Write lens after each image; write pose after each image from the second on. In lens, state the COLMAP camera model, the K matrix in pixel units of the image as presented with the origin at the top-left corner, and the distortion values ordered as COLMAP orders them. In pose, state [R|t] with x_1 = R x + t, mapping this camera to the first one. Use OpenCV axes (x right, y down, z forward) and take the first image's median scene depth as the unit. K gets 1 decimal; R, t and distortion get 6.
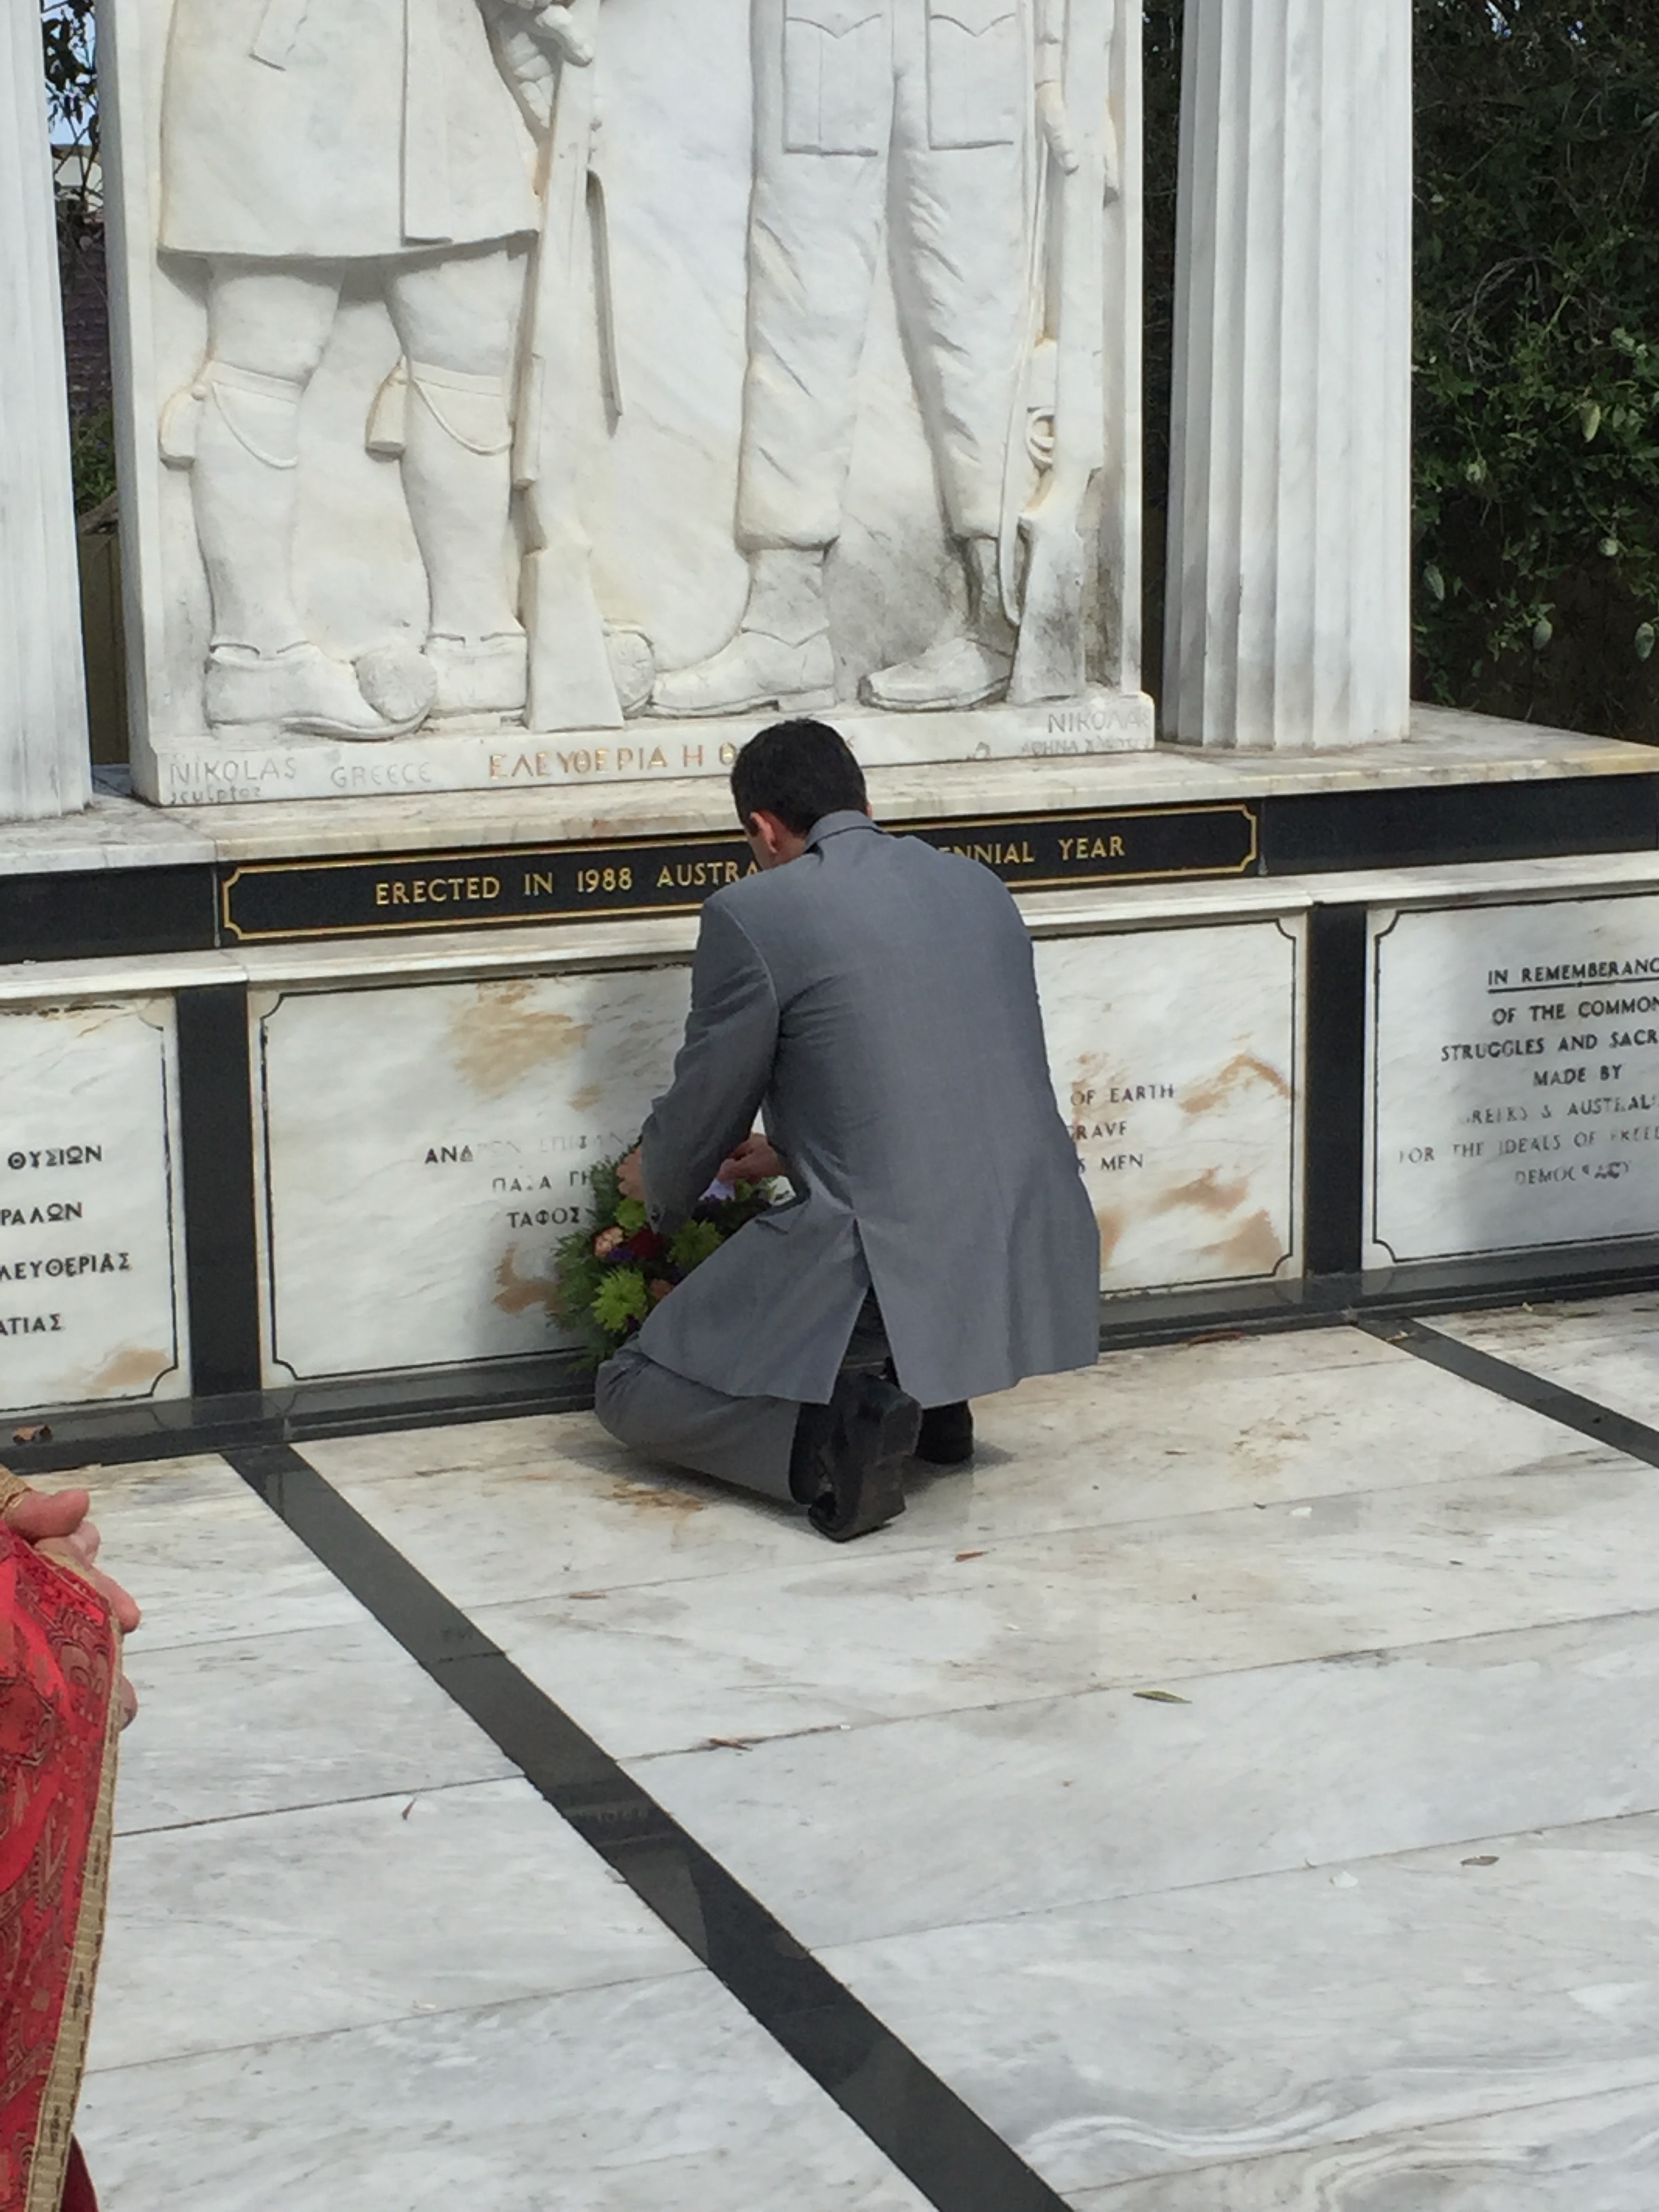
lens RADIAL K [[4184.1, 0, 831.1], [0, 4184.1, 1111.0], [0, 0, 1]] dist [0.037708, 0.000000]
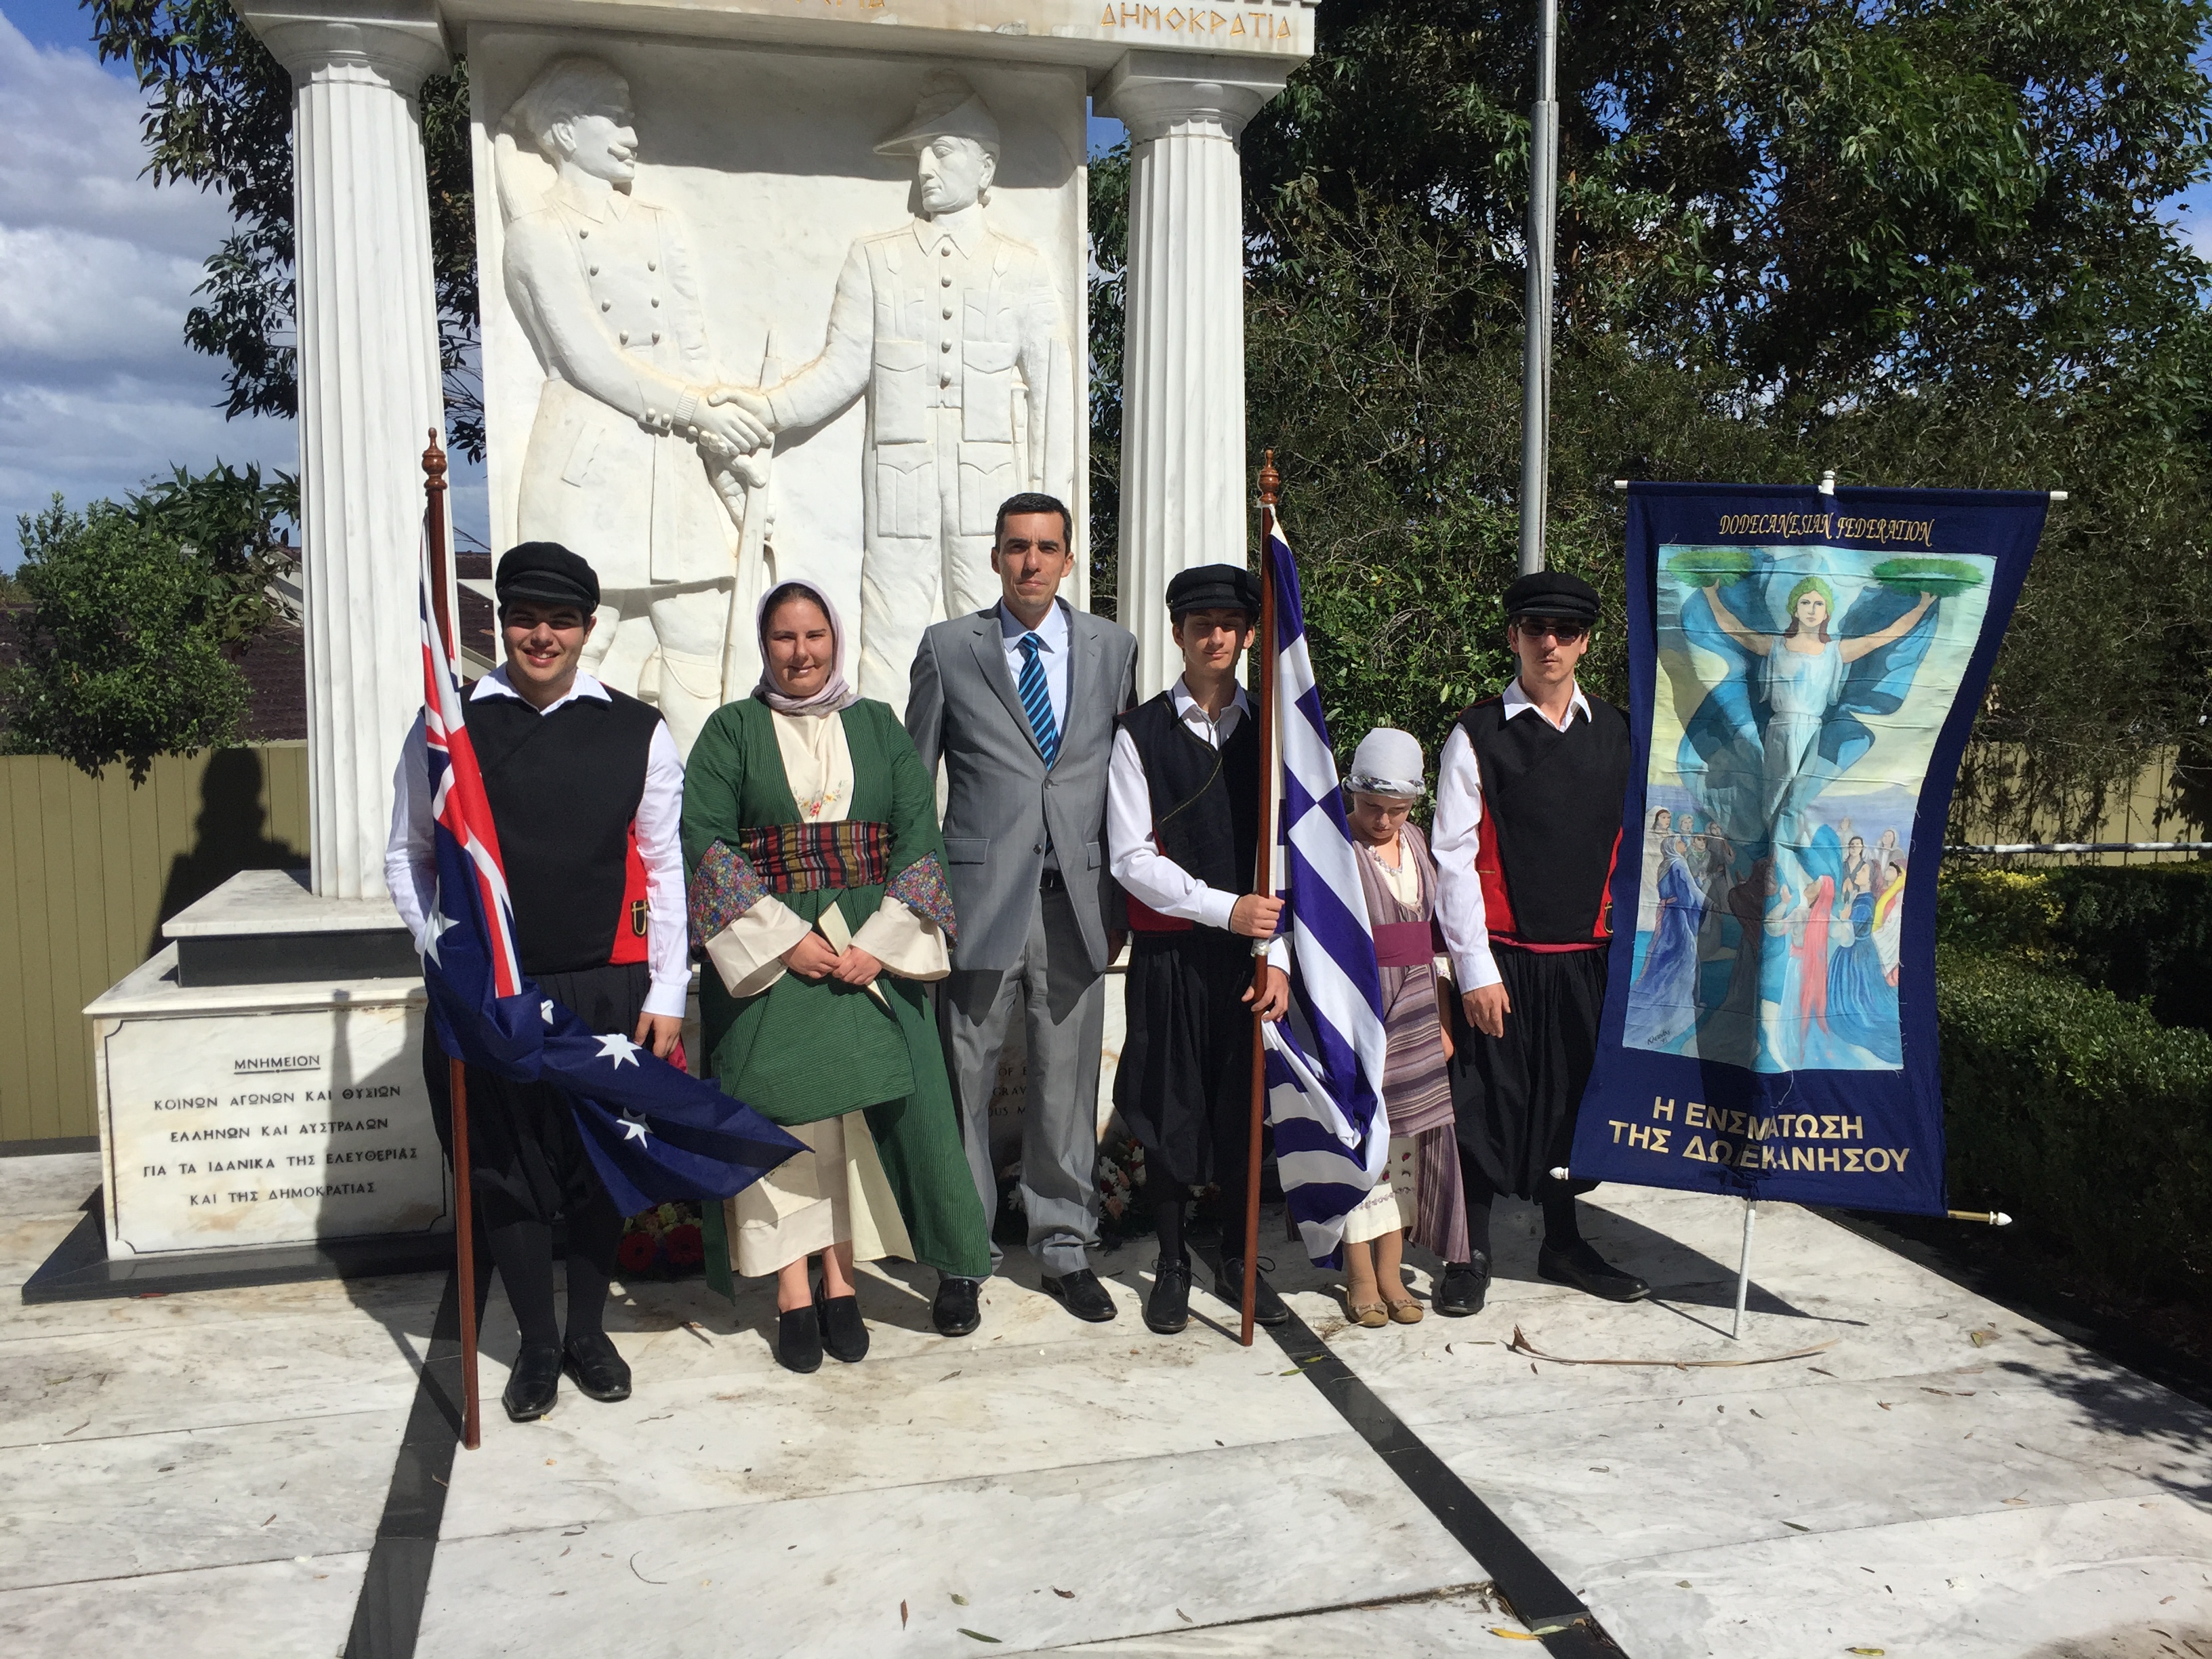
lens RADIAL K [[1872.5, 0, 1106.6], [0, 1872.5, 837.3], [0, 0, 1]] dist [0.001419, -0.025325]
pose [[0.993951, 0.025622, -0.106793, 0.179271], [-0.034511, 0.996014, -0.082244, -0.037161], [0.104260, 0.085433, 0.990874, 0.225609]]
